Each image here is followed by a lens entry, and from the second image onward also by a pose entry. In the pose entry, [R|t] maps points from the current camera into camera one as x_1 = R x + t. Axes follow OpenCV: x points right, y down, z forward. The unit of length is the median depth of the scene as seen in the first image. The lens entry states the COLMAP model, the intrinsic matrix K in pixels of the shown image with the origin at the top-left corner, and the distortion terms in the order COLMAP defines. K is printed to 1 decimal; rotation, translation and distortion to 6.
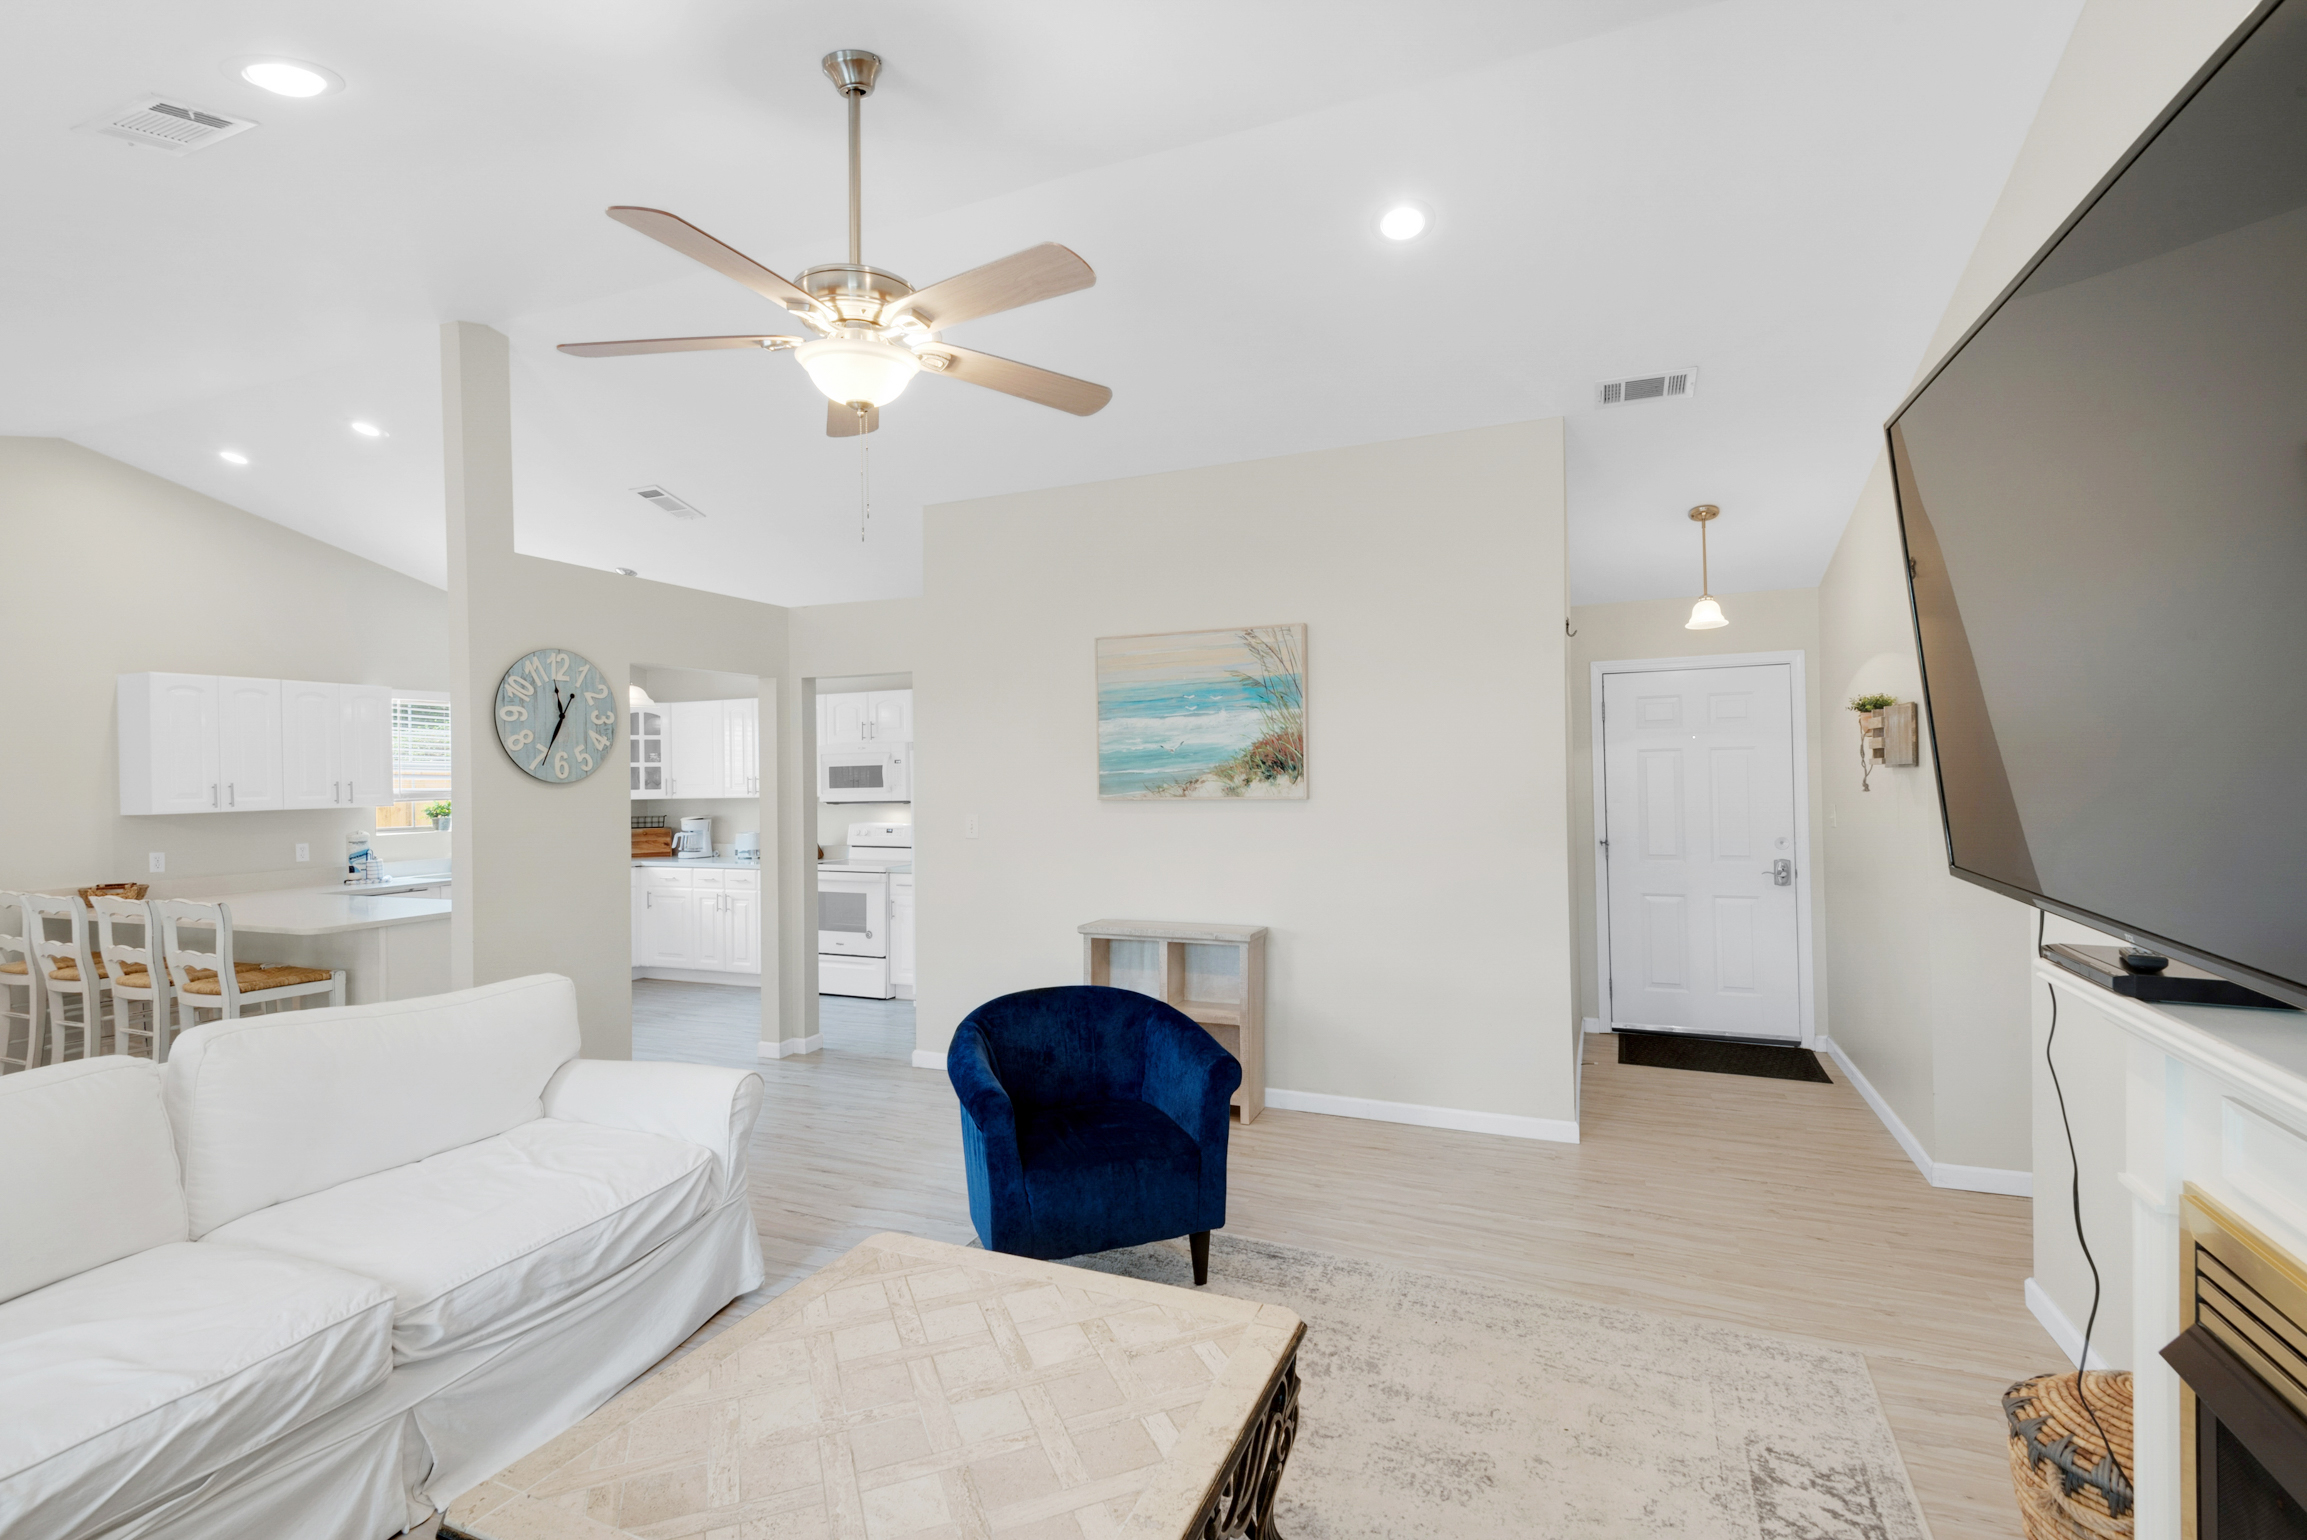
lens RADIAL K [[1059.0, 0, 1162.8], [0, 1059.0, 765.6], [0, 0, 1]] dist [0.015076, -0.000102]
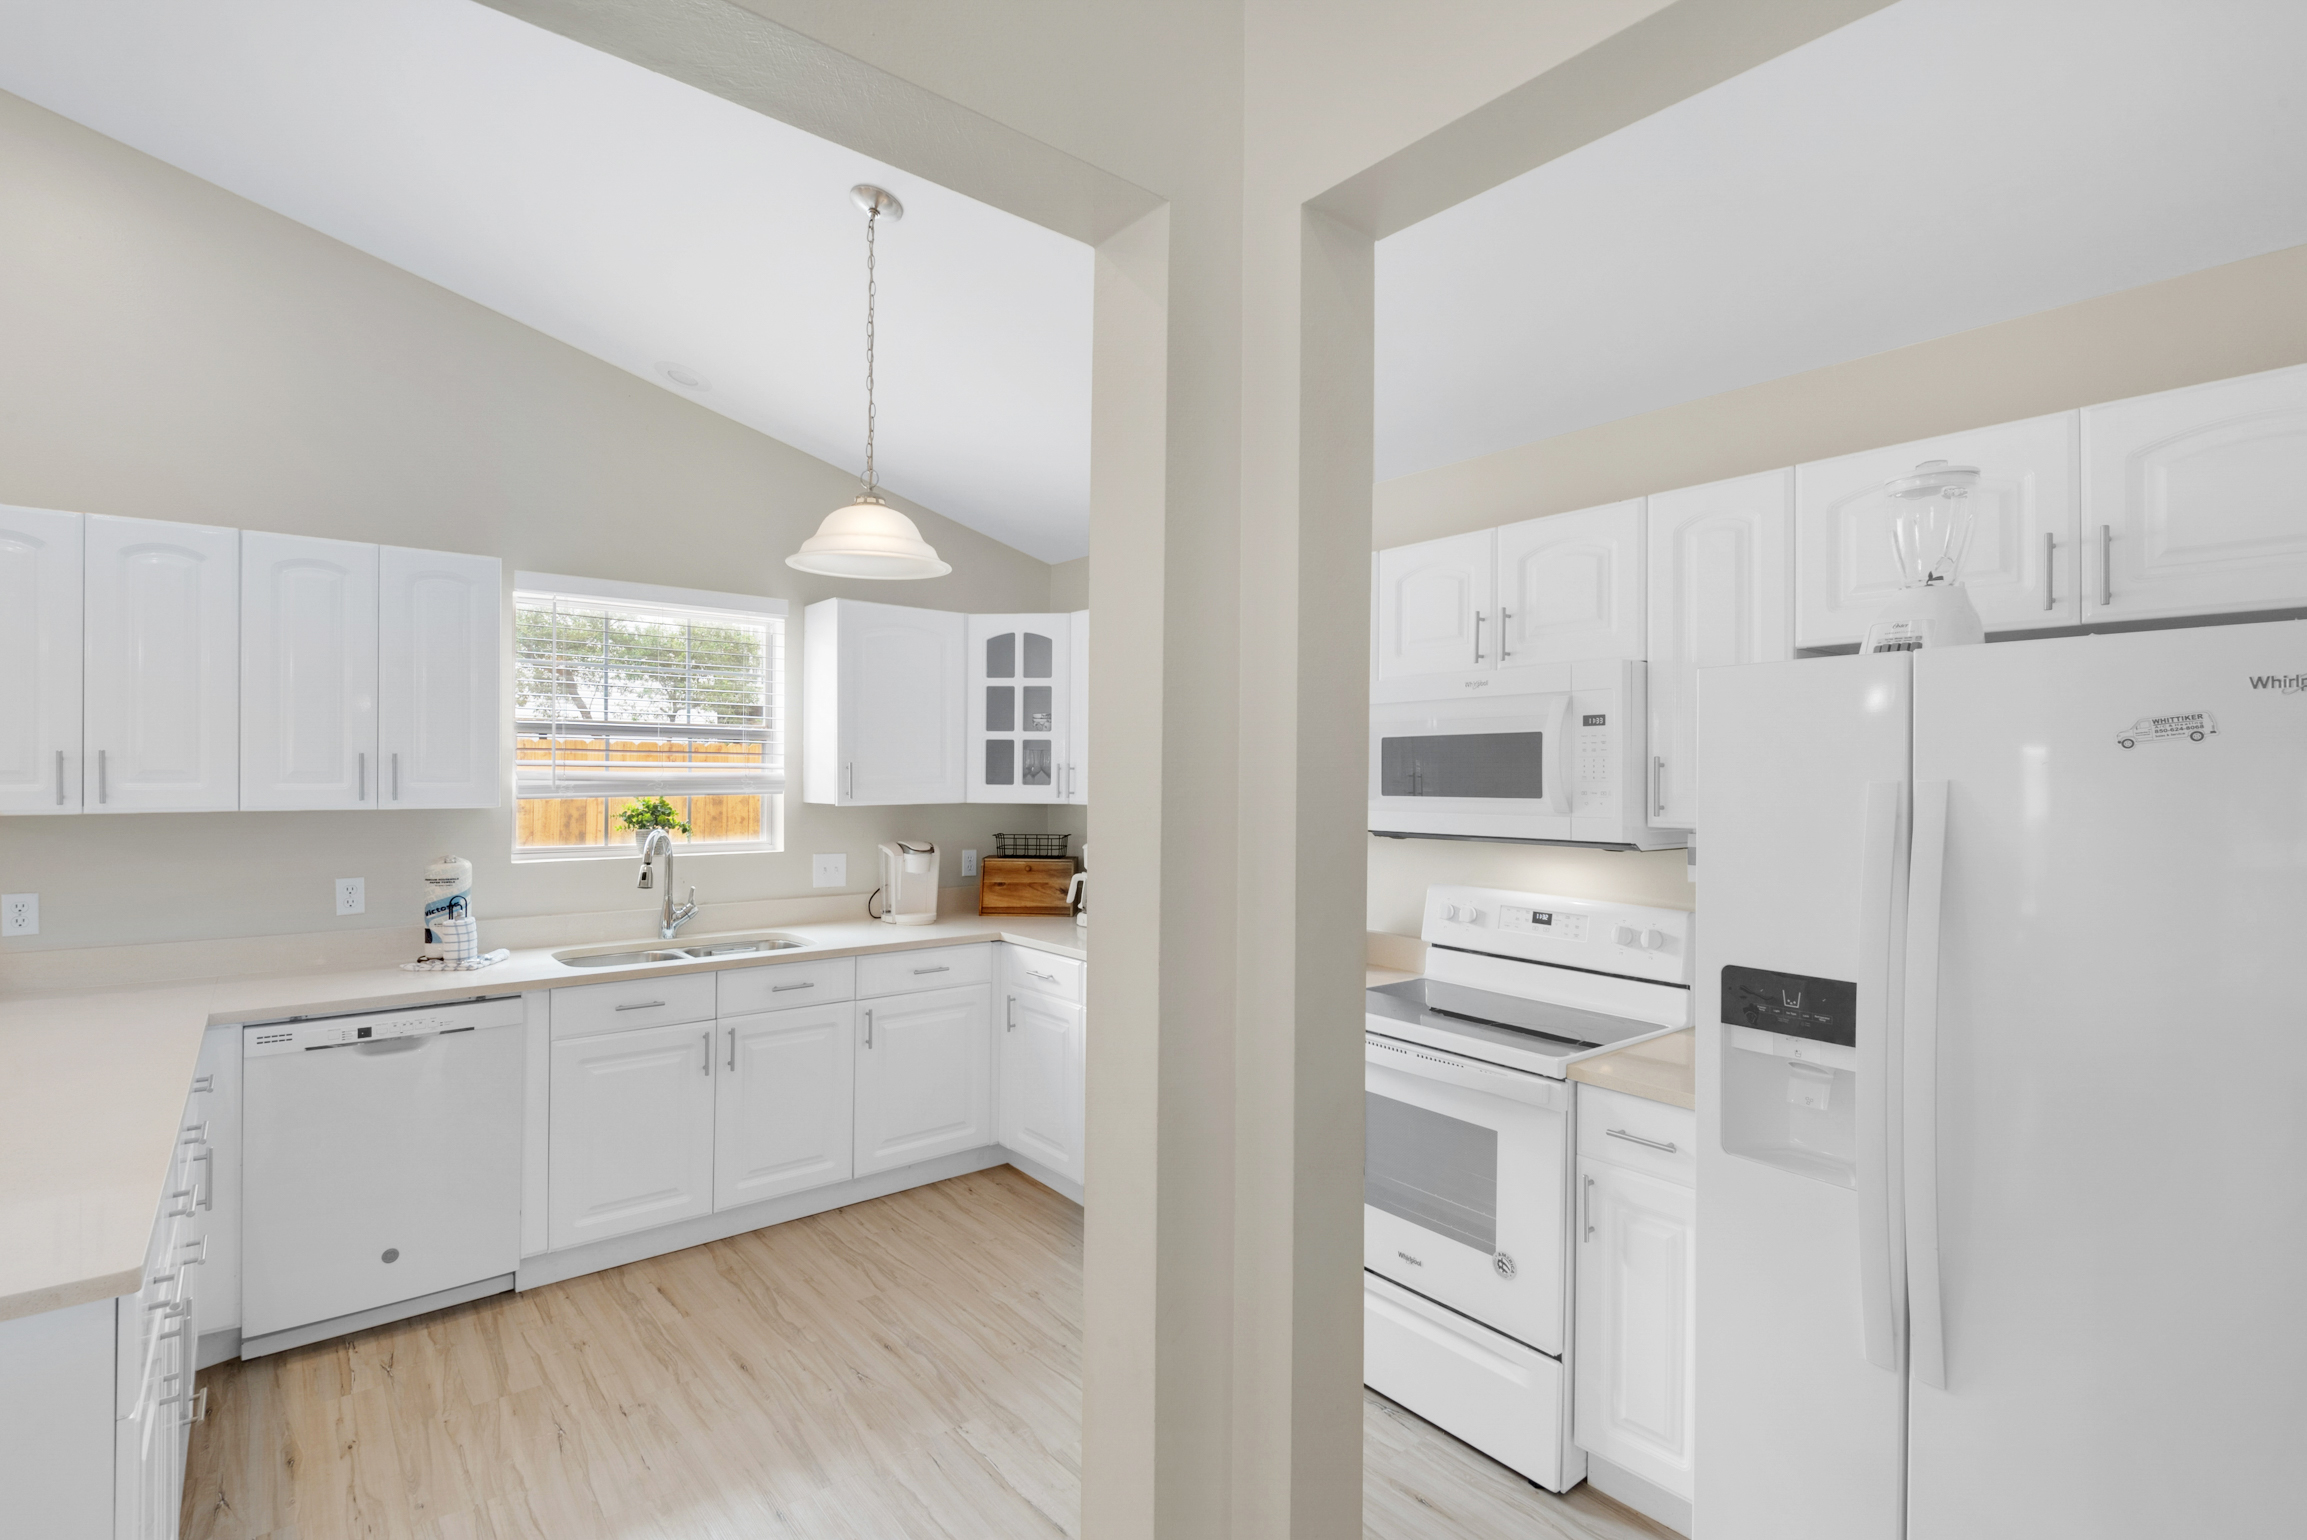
lens RADIAL K [[1055.4, 0, 1172.0], [0, 1055.4, 770.6], [0, 0, 1]] dist [0.005198, 0.000647]
pose [[0.890572, 0.020468, -0.454381, -0.219446], [-0.016398, 0.999782, 0.012896, 0.009373], [0.454546, -0.004034, 0.890714, 0.657543]]
